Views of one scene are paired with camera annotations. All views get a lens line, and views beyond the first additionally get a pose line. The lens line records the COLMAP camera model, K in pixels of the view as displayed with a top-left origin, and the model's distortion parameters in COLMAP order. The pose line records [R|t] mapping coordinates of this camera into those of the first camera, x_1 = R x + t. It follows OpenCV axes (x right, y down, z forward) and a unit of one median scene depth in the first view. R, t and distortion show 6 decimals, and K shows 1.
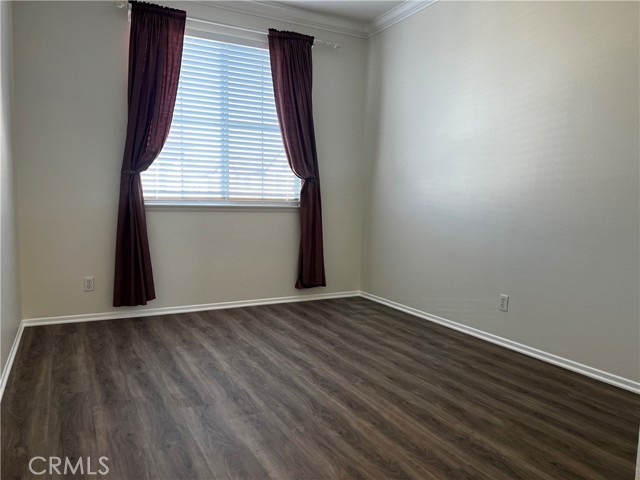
lens RADIAL K [[479.4, 0, 320.3], [0, 479.4, 240.1], [0, 0, 1]] dist [0.057091, -0.053677]
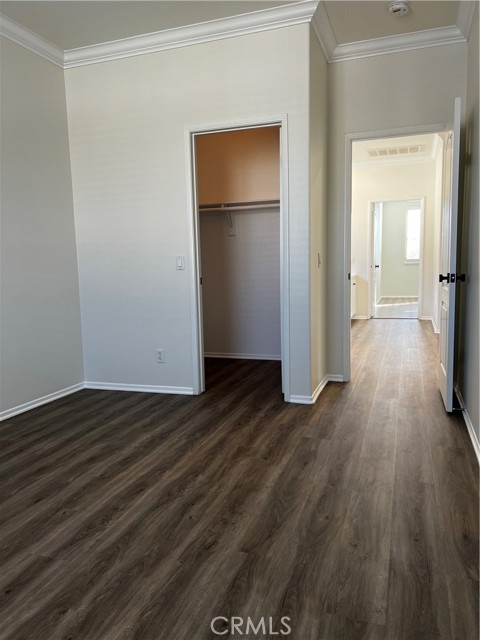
lens RADIAL K [[479.4, 0, 241.4], [0, 479.4, 323.5], [0, 0, 1]] dist [0.057091, -0.053677]
pose [[-0.683194, -0.092667, 0.724333, -0.619587], [0.069607, 0.979135, 0.190918, -0.124828], [-0.726911, 0.180853, -0.662489, 1.207965]]
